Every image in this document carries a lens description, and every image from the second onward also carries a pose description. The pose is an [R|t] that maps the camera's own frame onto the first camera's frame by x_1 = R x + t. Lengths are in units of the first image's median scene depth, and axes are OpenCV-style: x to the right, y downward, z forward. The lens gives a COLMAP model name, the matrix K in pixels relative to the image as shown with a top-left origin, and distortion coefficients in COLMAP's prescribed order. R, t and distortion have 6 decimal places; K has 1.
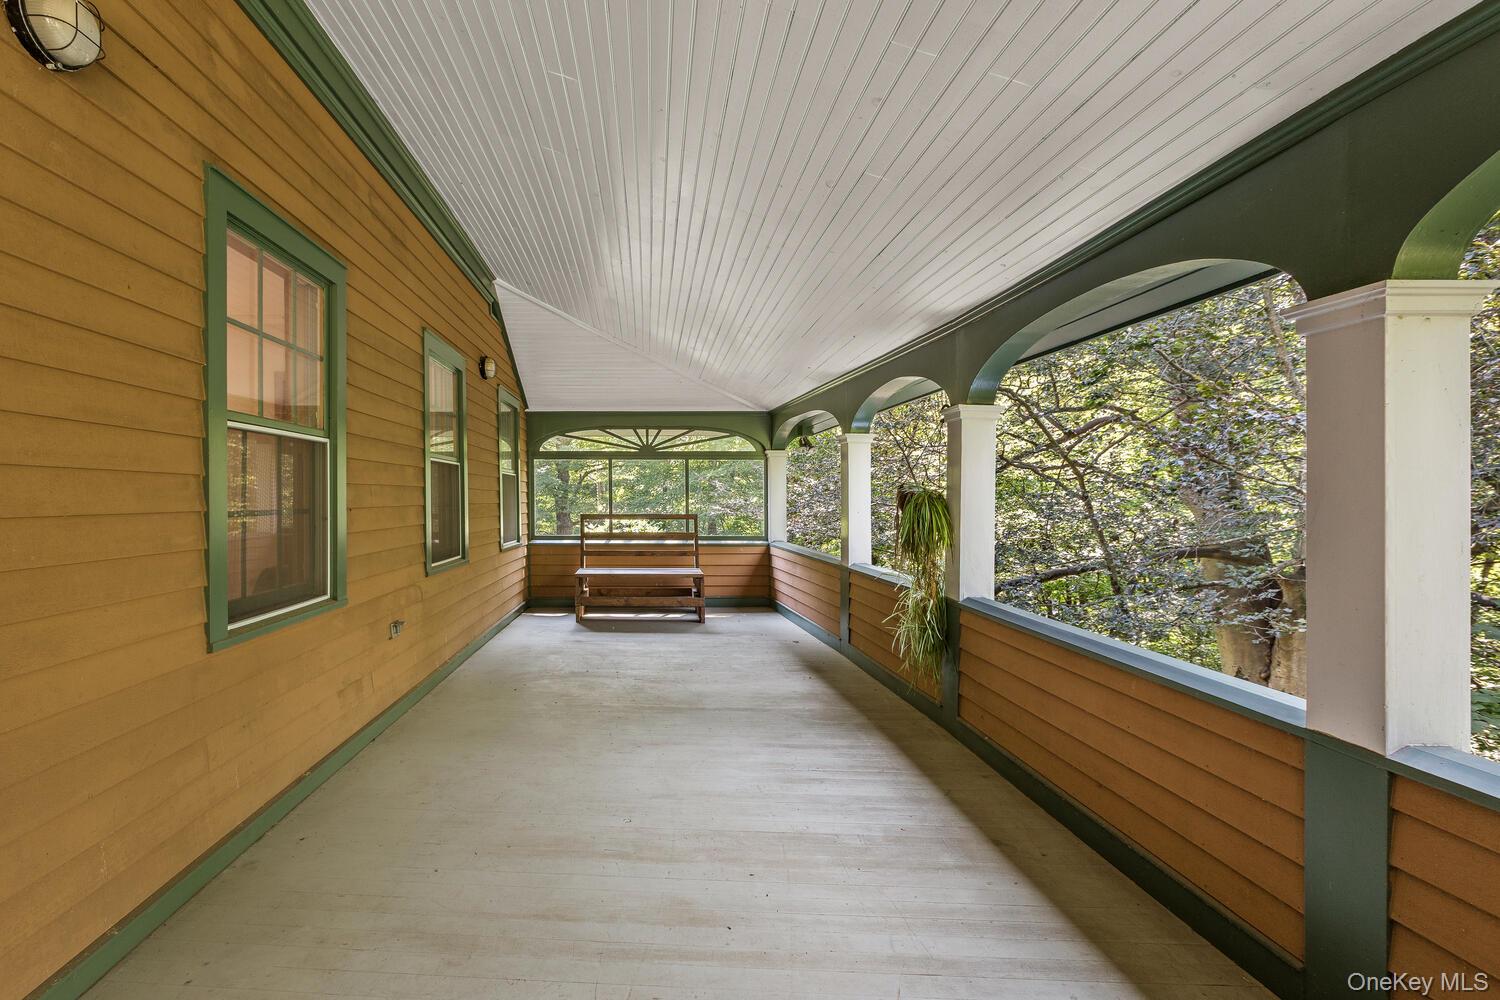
lens RADIAL K [[699.4, 0, 743.3], [0, 699.4, 498.0], [0, 0, 1]] dist [0.004962, 0.000804]
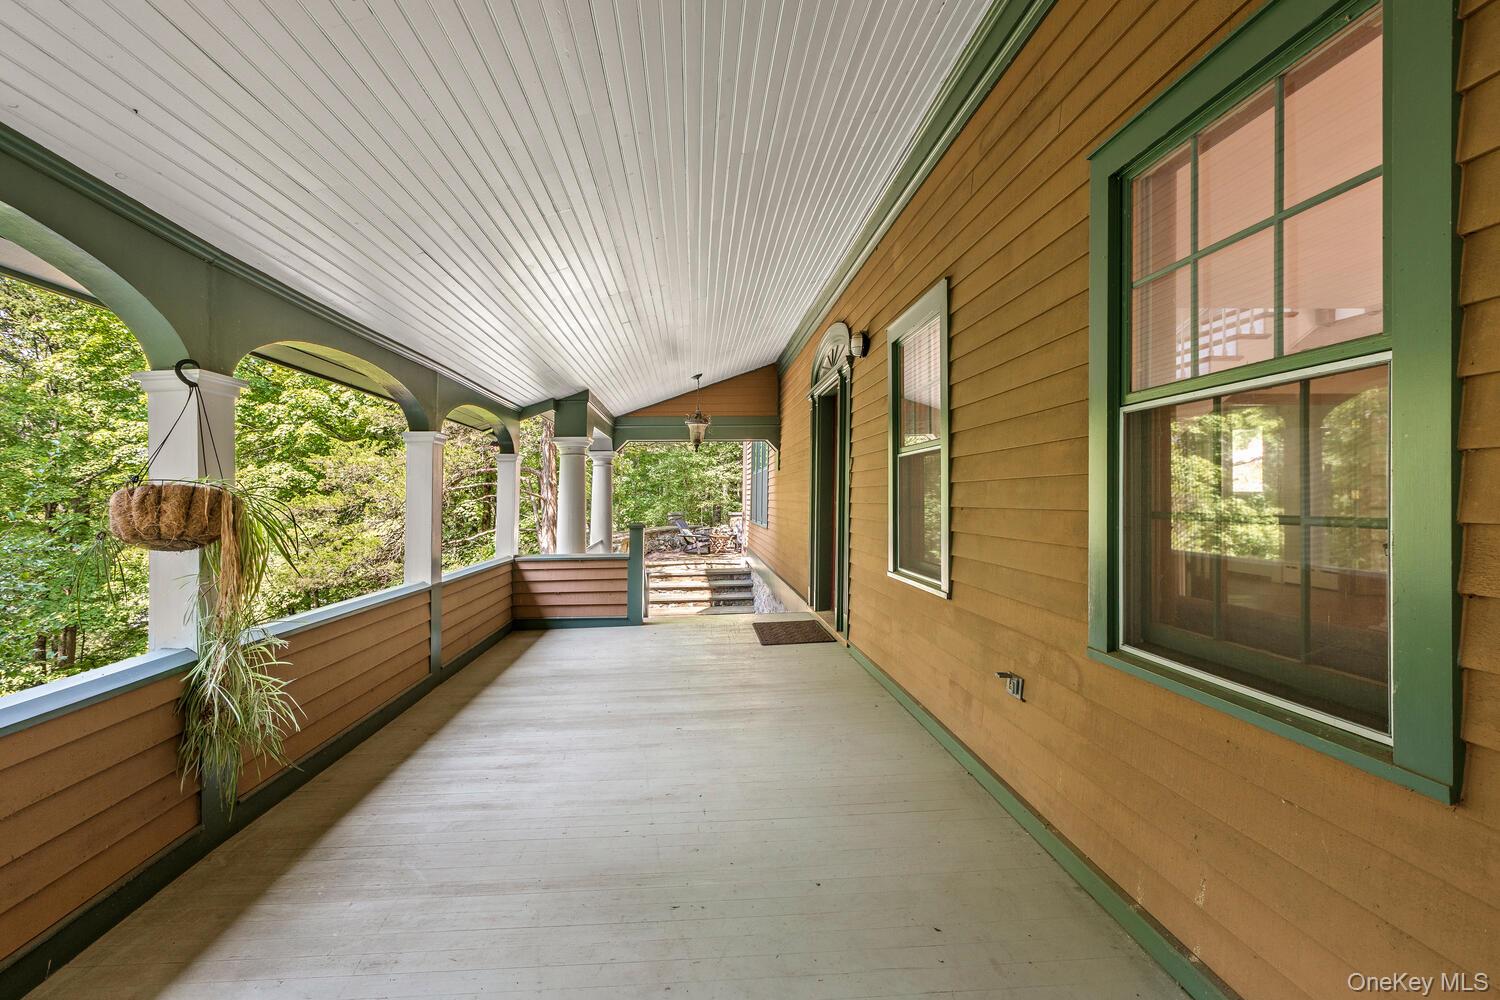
lens RADIAL K [[699.4, 0, 743.3], [0, 699.4, 498.0], [0, 0, 1]] dist [0.004962, 0.000804]
pose [[-0.998555, -0.000788, 0.053742, -0.360542], [-0.000681, 0.999998, 0.002020, -0.009402], [-0.053743, 0.001981, -0.998553, 2.351217]]
